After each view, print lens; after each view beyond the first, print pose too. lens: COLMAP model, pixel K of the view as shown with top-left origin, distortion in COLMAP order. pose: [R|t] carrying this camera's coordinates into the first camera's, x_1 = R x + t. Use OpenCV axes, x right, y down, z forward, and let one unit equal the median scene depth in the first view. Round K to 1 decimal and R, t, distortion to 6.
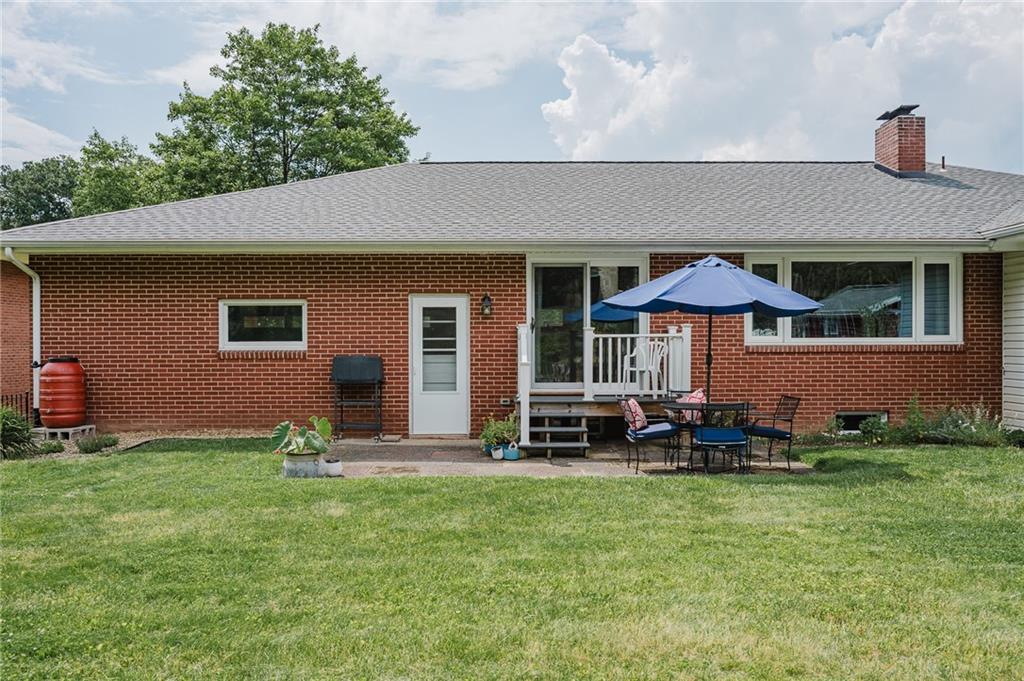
lens RADIAL K [[797.1, 0, 516.0], [0, 797.1, 342.5], [0, 0, 1]] dist [0.003901, -0.001075]
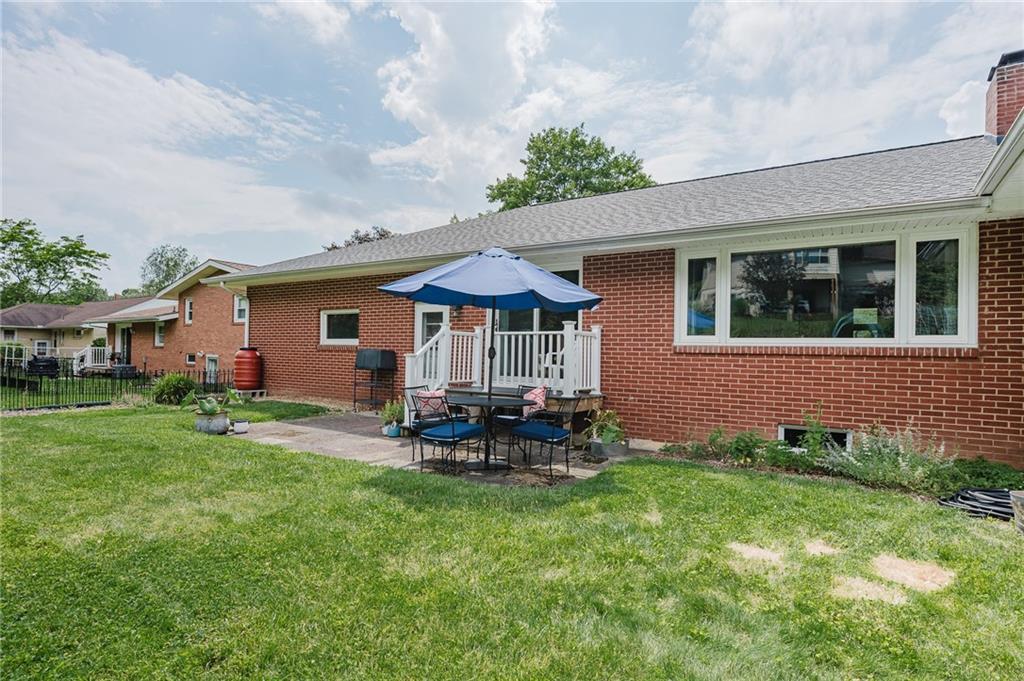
lens RADIAL K [[545.4, 0, 511.6], [0, 545.4, 347.5], [0, 0, 1]] dist [-0.005236, 0.001399]
pose [[0.827868, 0.014164, -0.560744, 0.491971], [-0.019326, 0.999808, -0.003277, 0.012100], [0.560590, 0.013550, 0.827983, 0.356643]]
